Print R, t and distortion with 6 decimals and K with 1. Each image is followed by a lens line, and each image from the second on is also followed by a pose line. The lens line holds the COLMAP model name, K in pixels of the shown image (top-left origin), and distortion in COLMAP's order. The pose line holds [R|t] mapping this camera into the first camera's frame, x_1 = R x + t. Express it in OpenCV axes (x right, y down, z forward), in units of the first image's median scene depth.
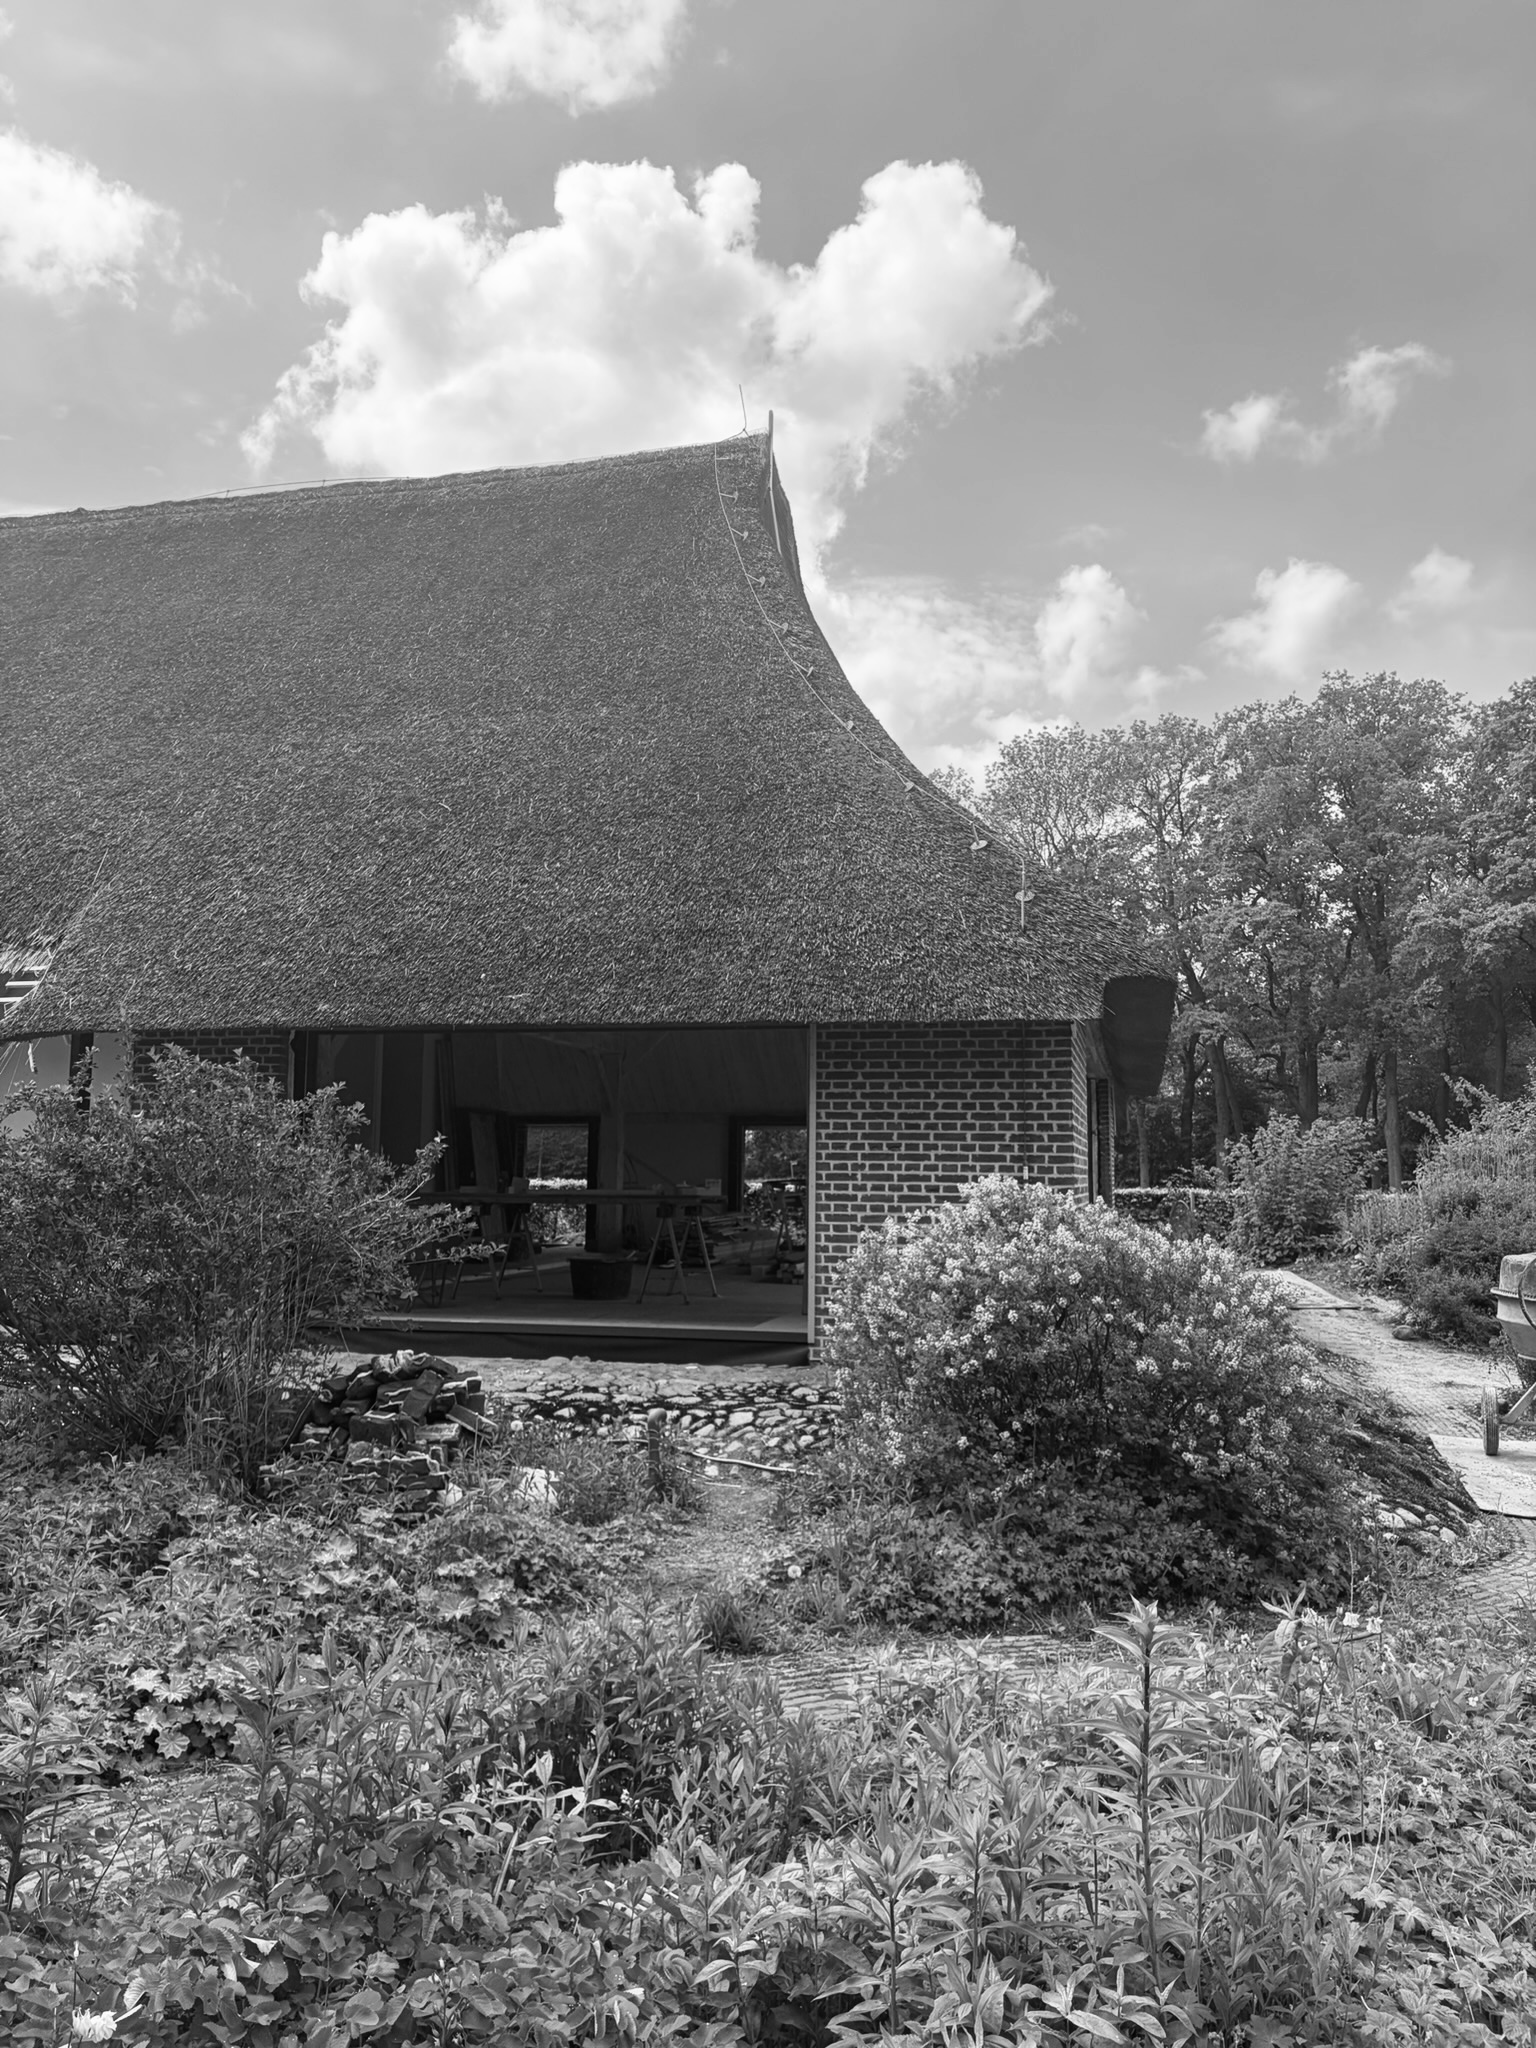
lens RADIAL K [[1541.5, 0, 770.7], [0, 1541.5, 1022.4], [0, 0, 1]] dist [0.010787, 0.003174]
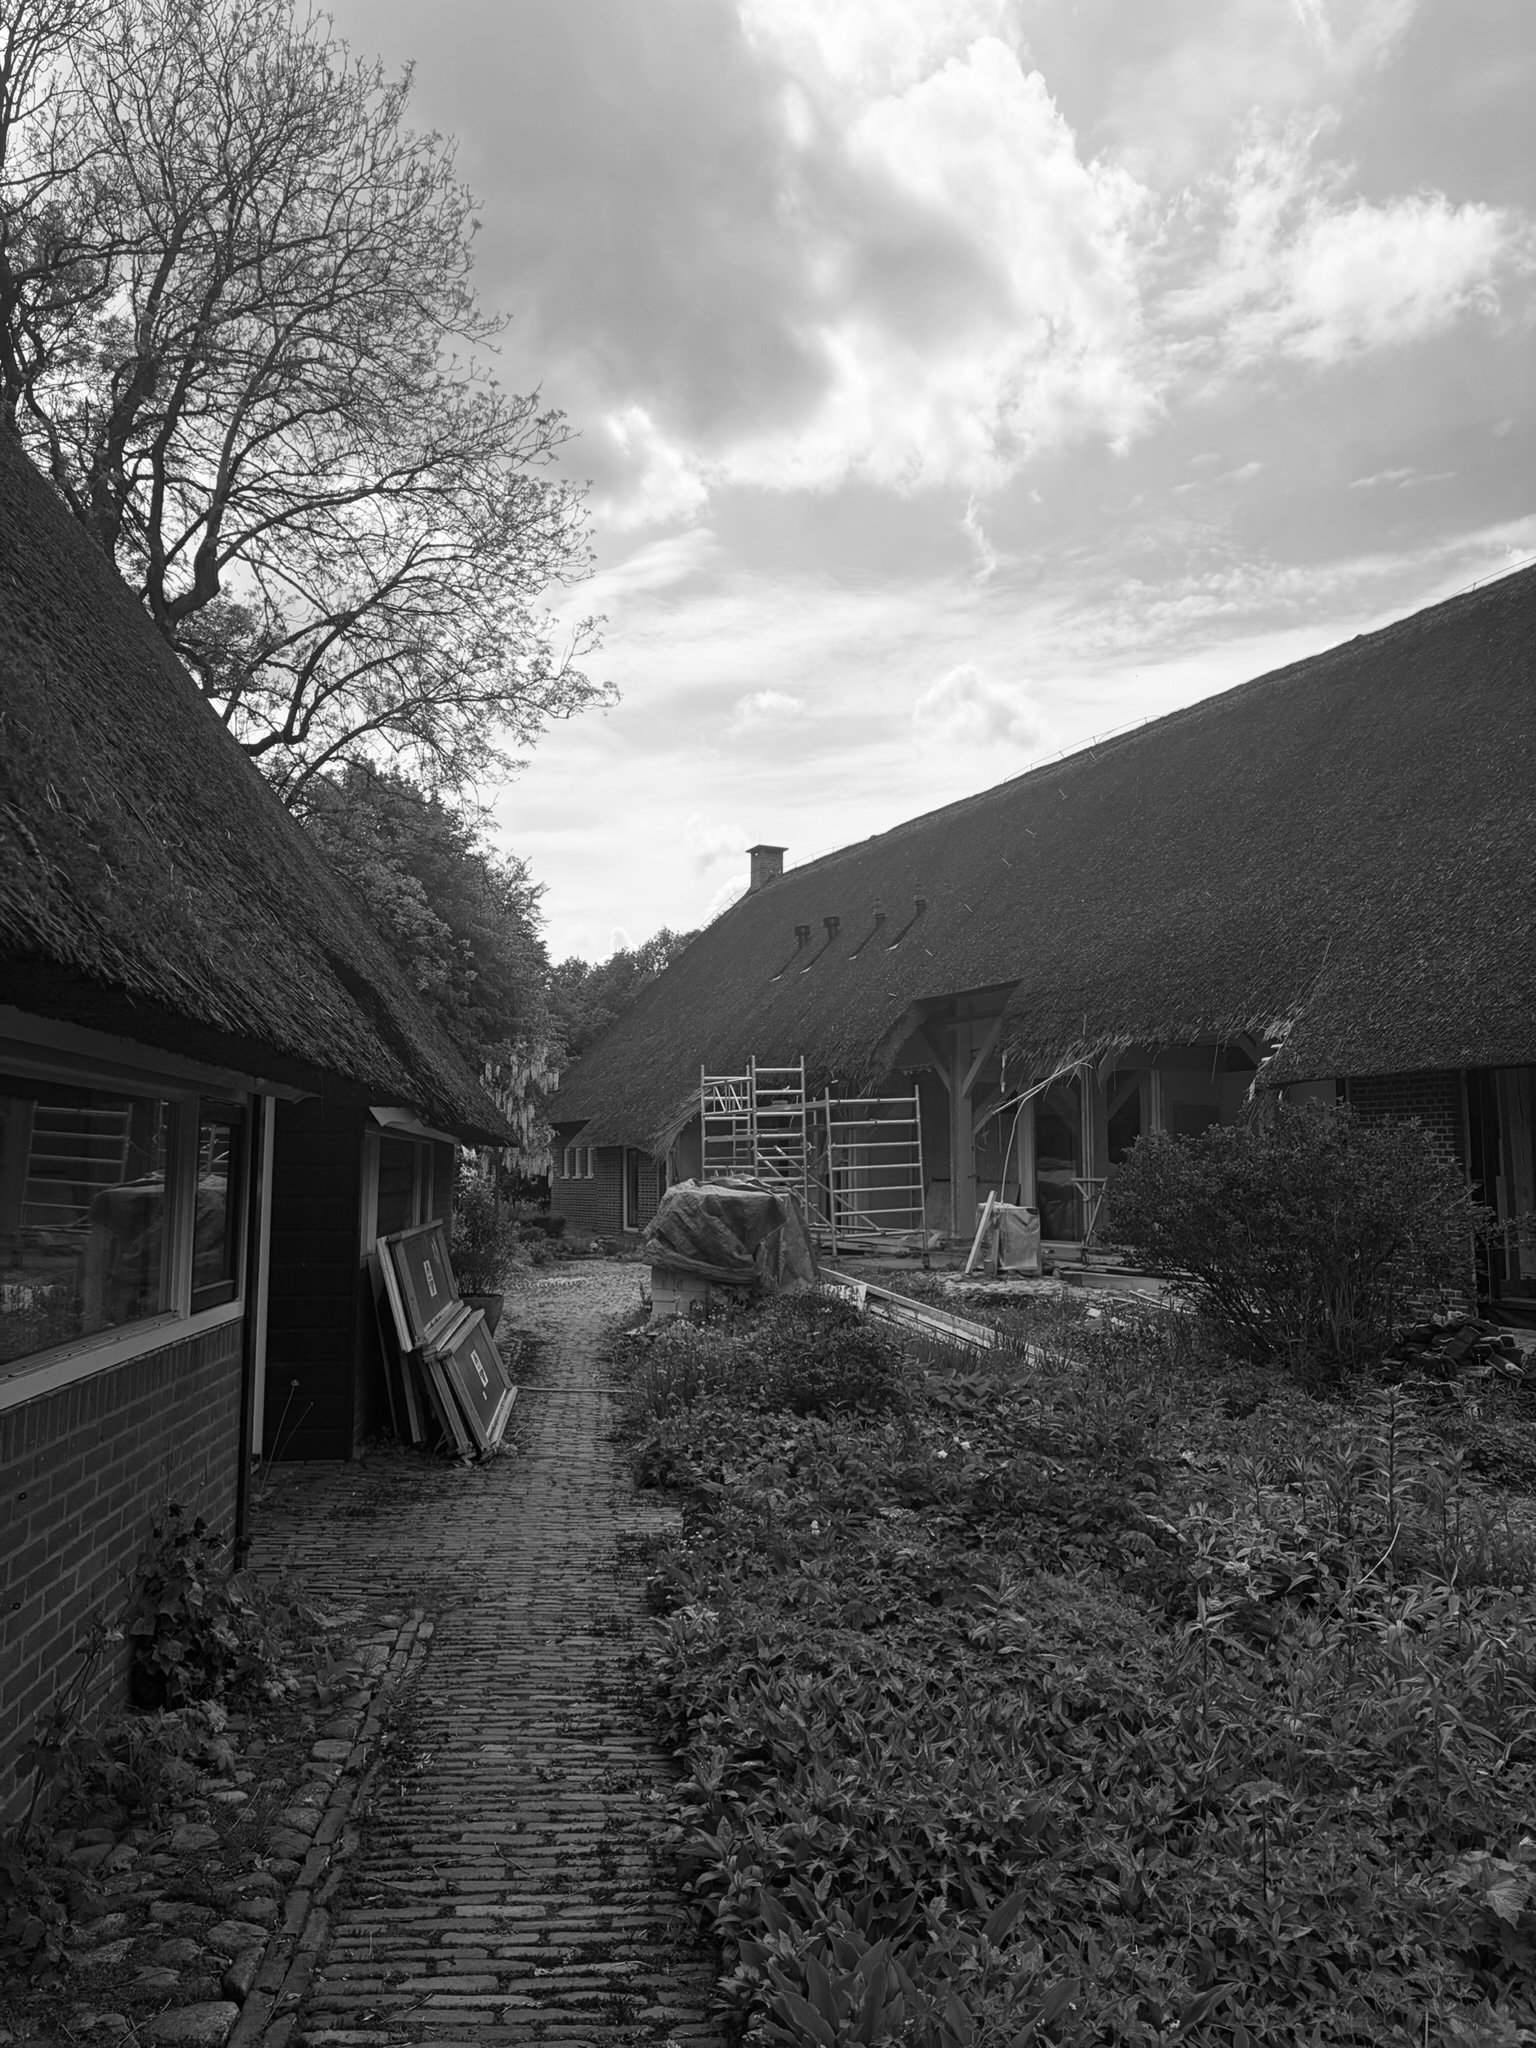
lens RADIAL K [[1541.5, 0, 767.5], [0, 1541.5, 1022.8], [0, 0, 1]] dist [0.010787, 0.003174]
pose [[0.623036, -0.087498, -0.777284, 0.311208], [0.078997, 0.995682, -0.048762, -0.015607], [0.778194, -0.031023, 0.627257, -0.216090]]
